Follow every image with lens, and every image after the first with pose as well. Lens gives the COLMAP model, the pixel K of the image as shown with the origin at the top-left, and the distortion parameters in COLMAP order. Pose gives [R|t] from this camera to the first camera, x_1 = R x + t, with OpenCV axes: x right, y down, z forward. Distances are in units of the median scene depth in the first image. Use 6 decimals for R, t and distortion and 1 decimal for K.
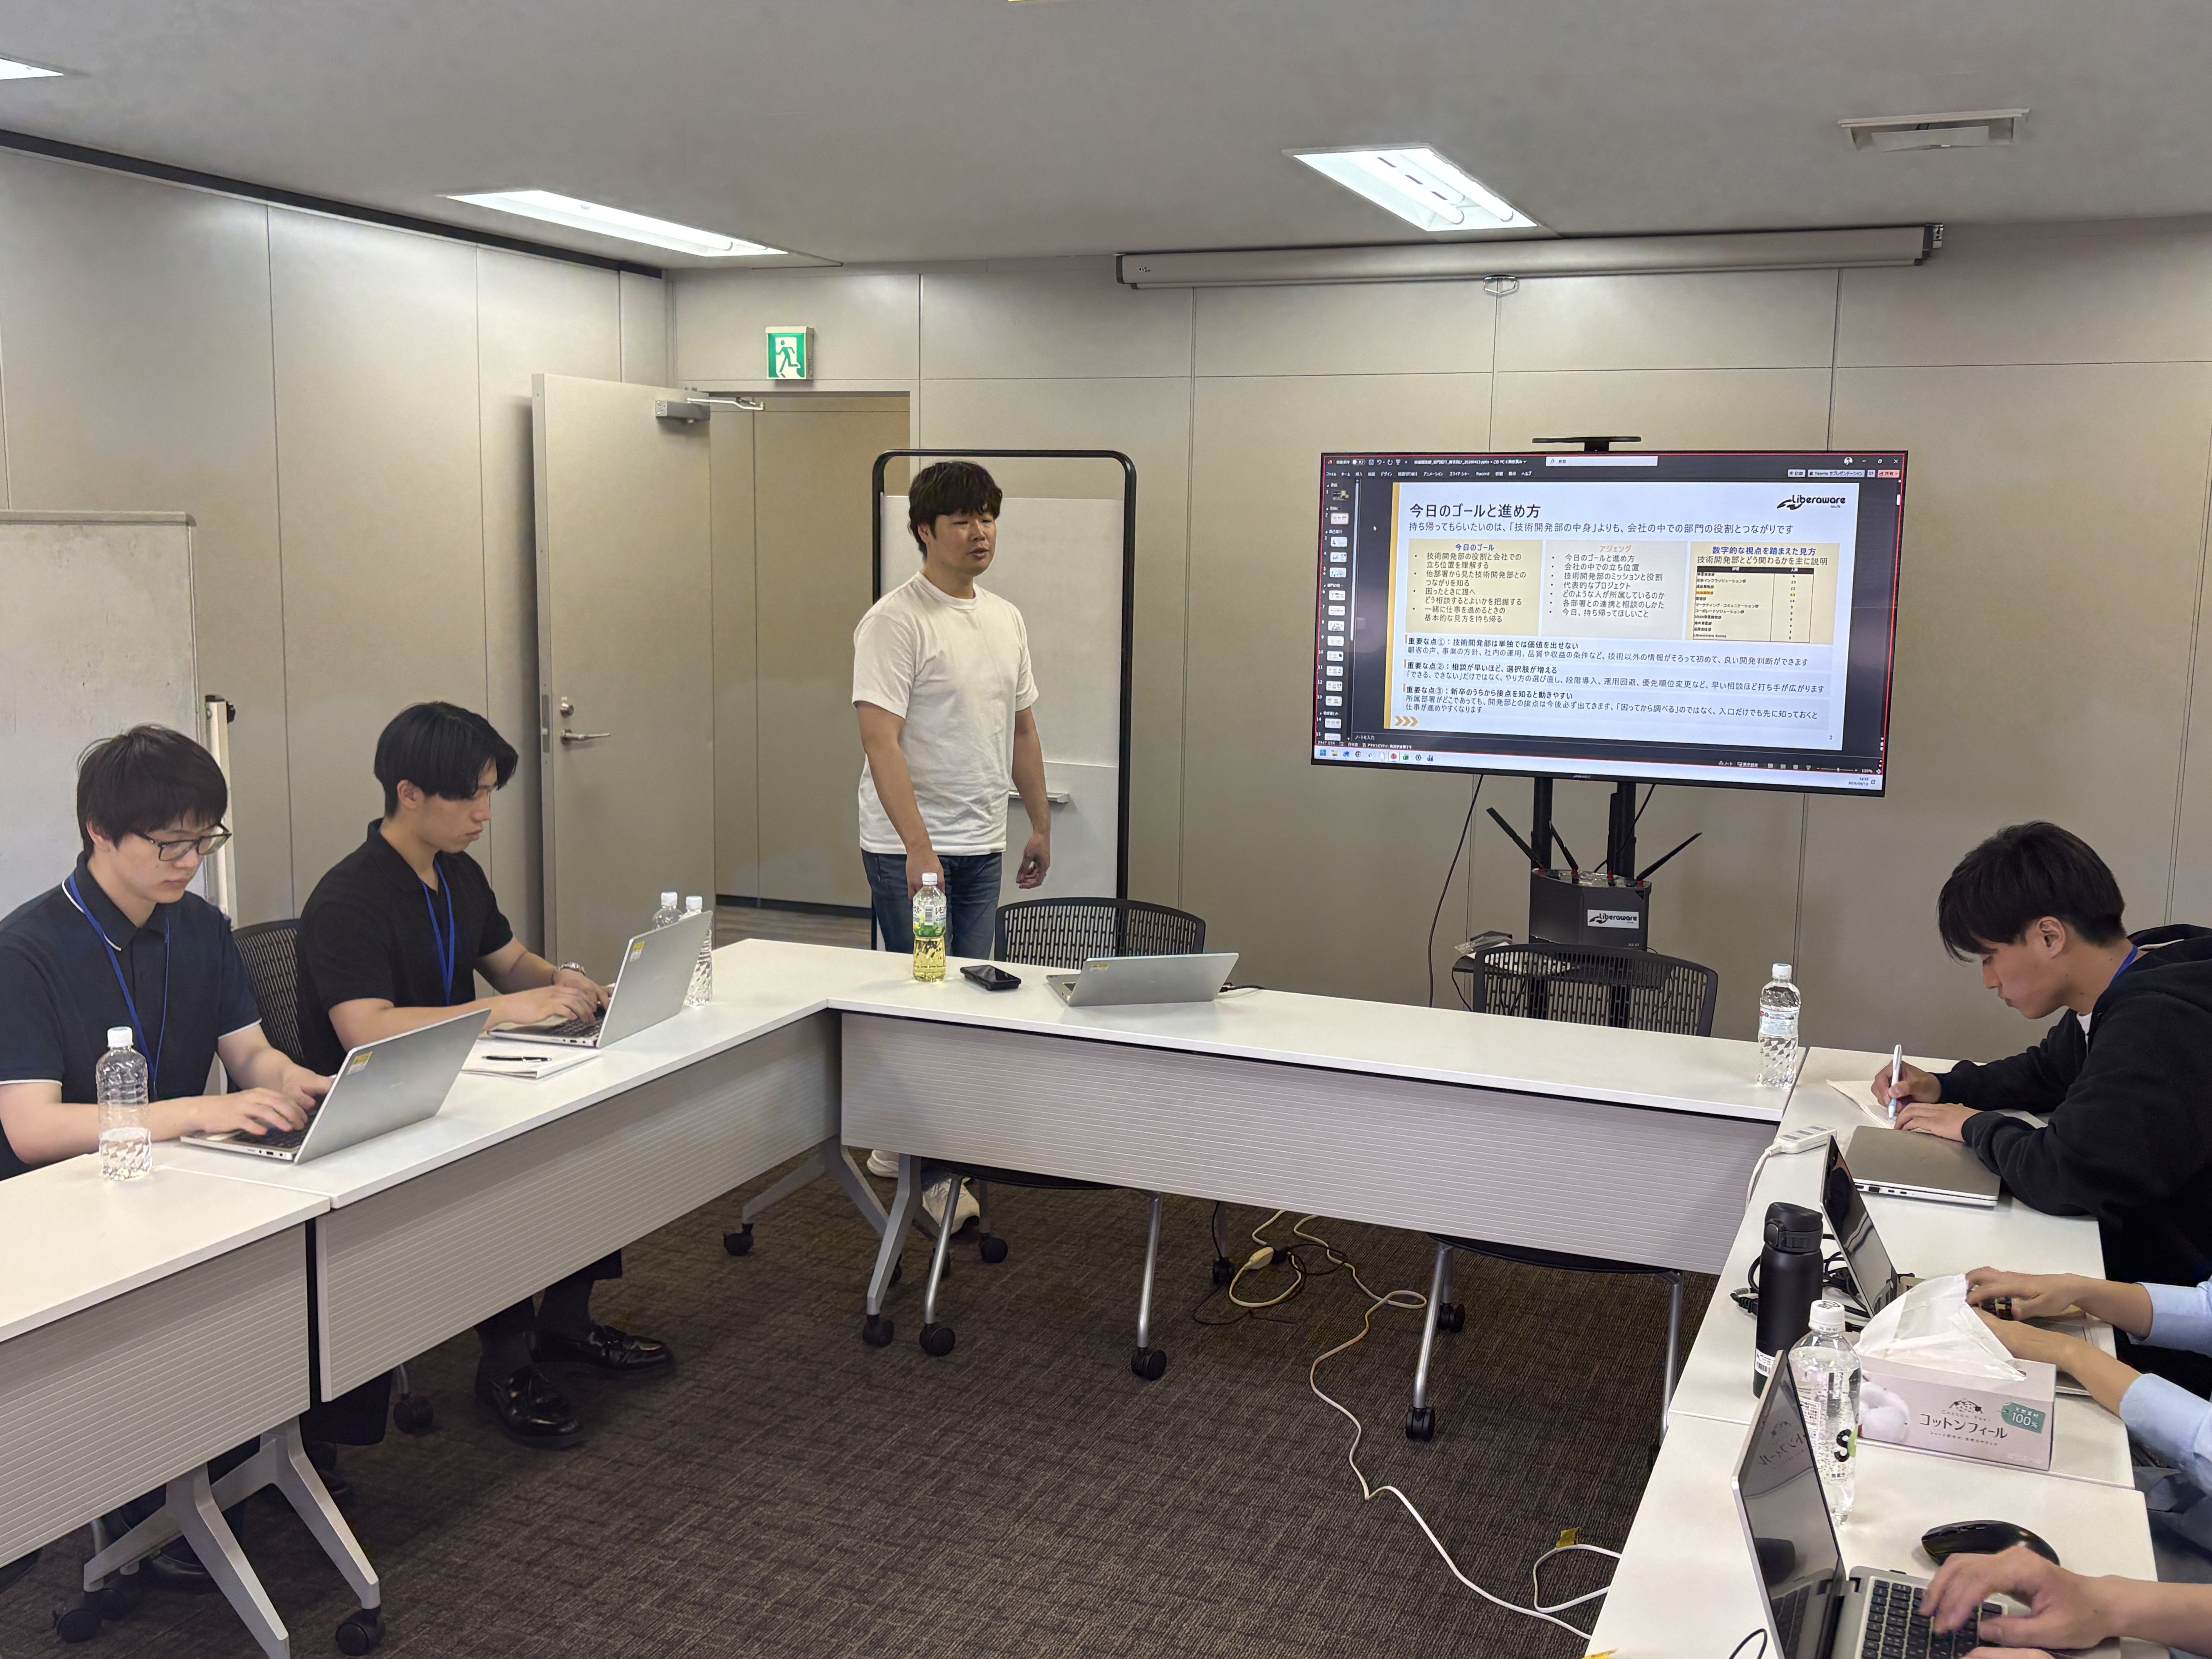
lens RADIAL K [[2112.5, 0, 1107.7], [0, 2112.5, 817.6], [0, 0, 1]] dist [0.034907, -0.015141]
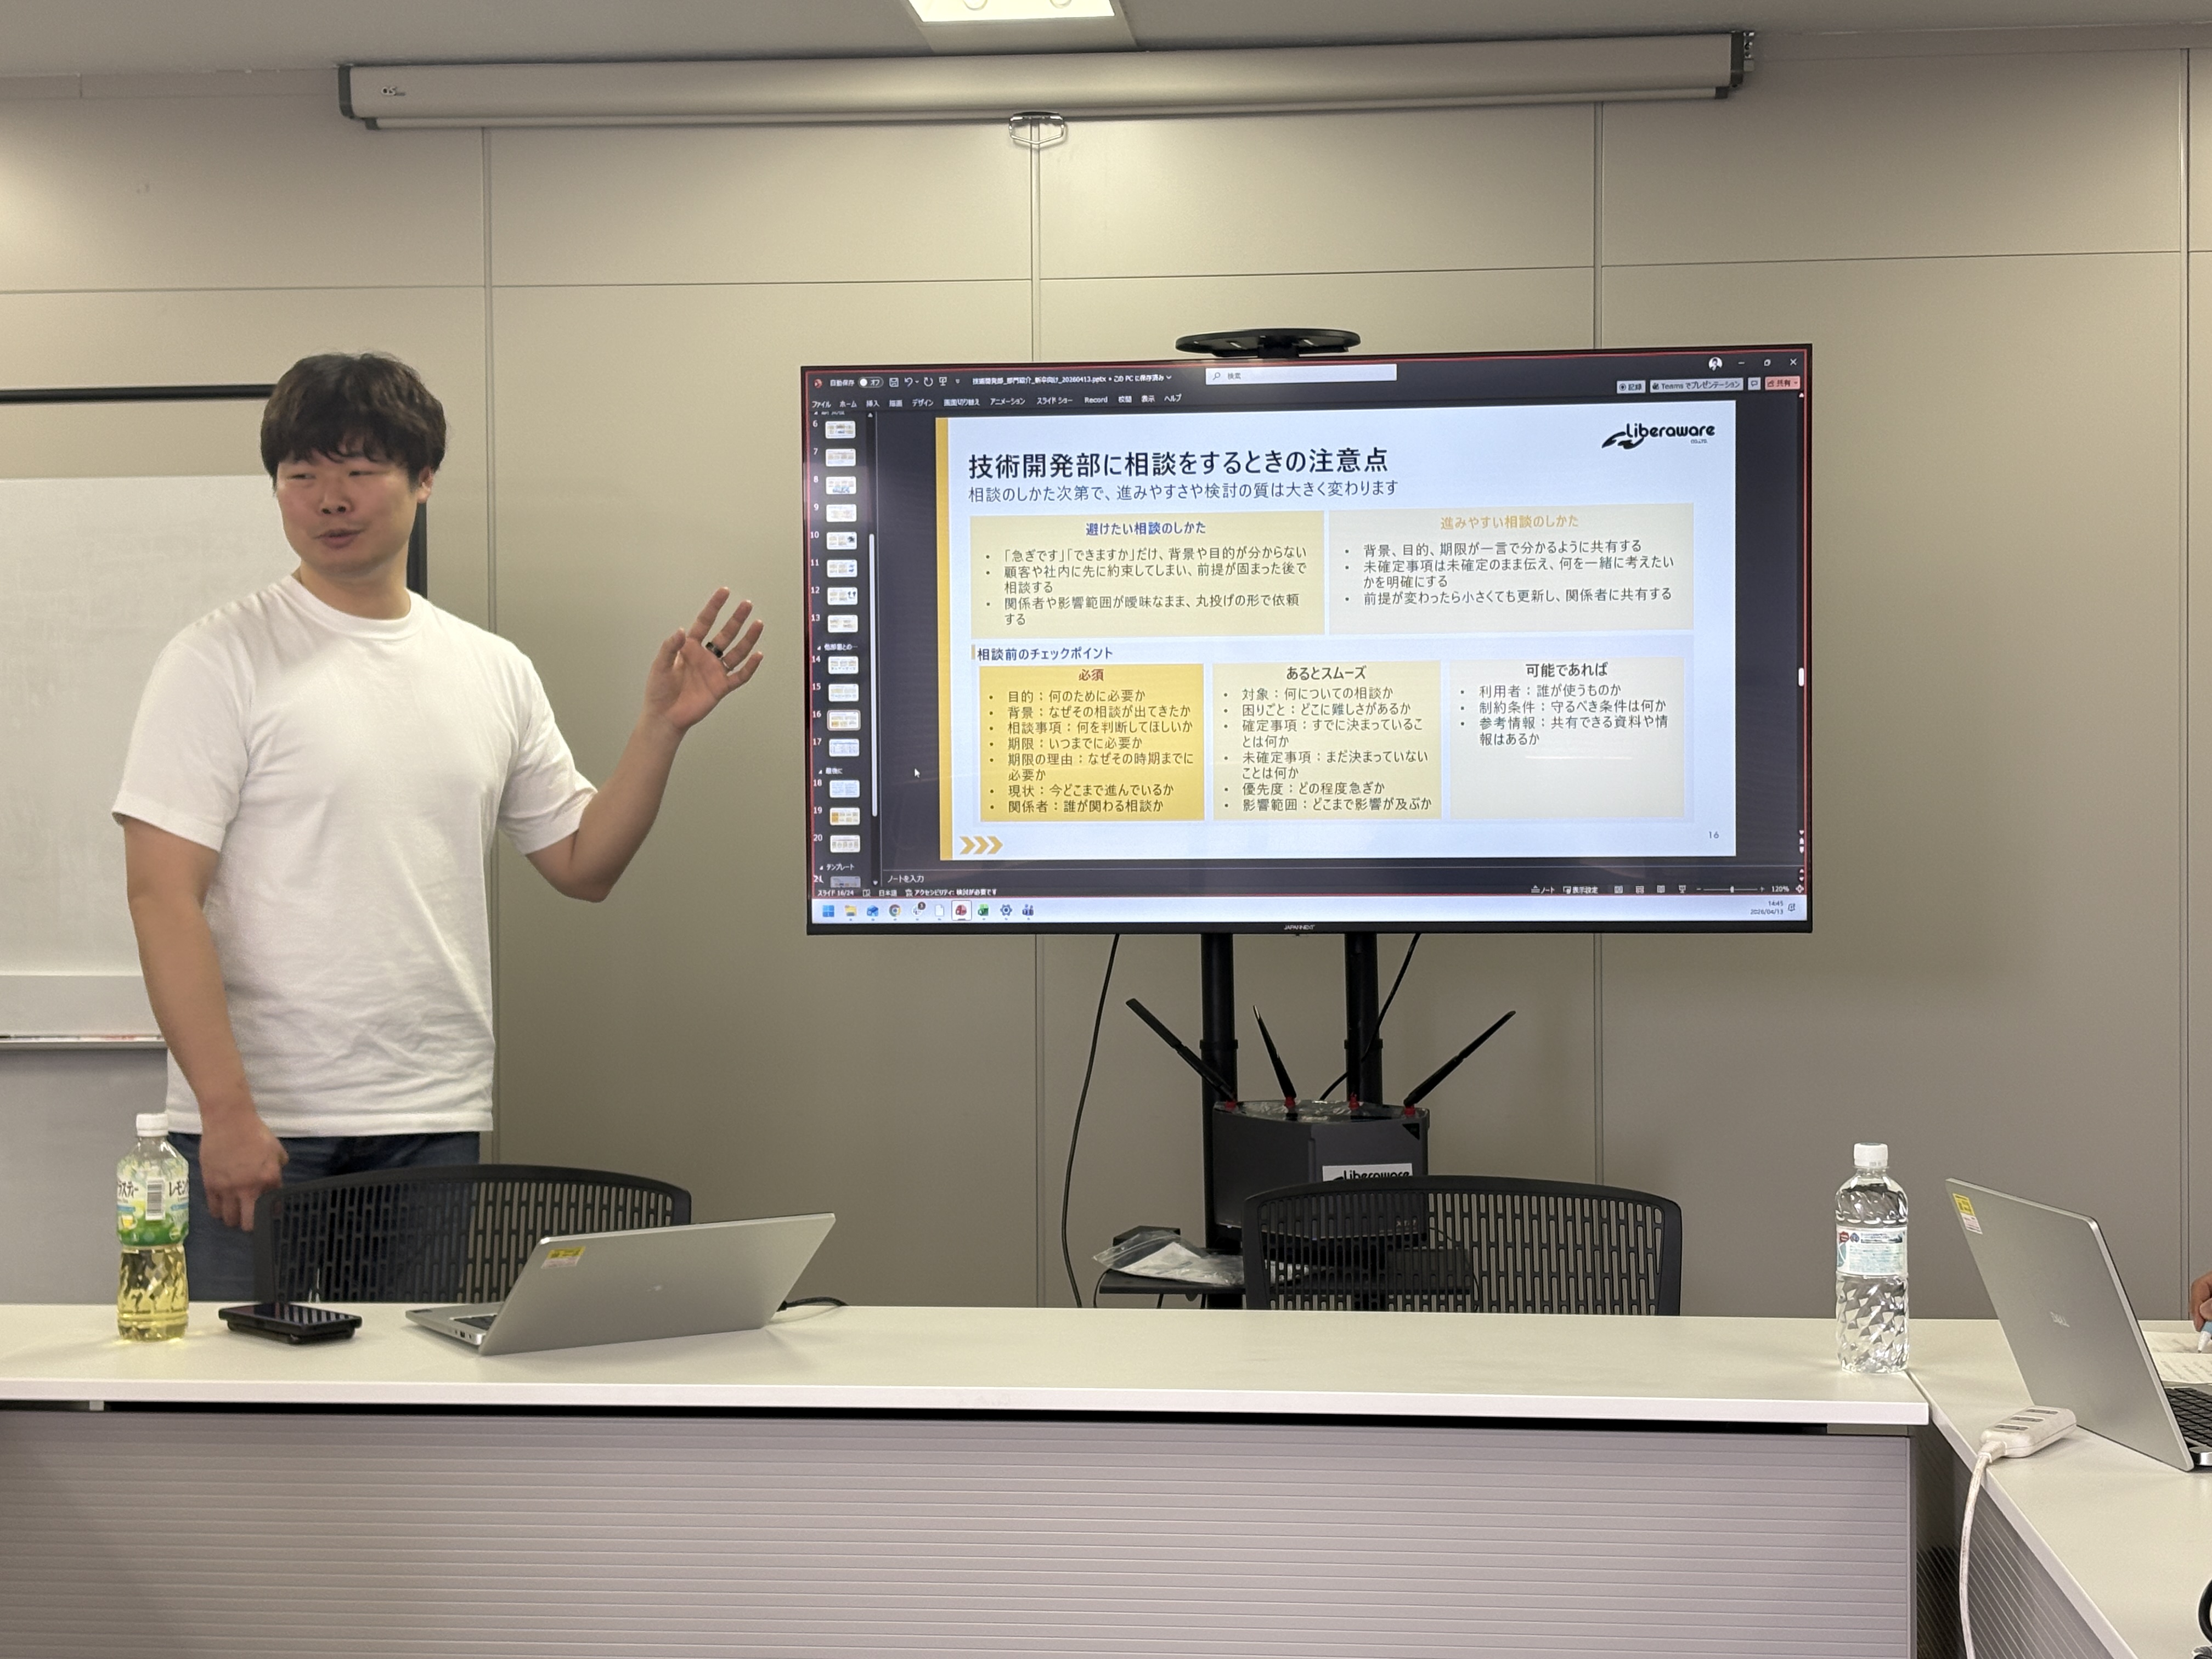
lens RADIAL K [[3420.7, 0, 1115.1], [0, 3420.7, 838.9], [0, 0, 1]] dist [0.204152, -0.887990]
pose [[0.955545, -0.026121, 0.293686, -0.087842], [0.061935, 0.991627, -0.113314, 0.056361], [-0.288267, 0.126466, 0.949162, 0.144555]]
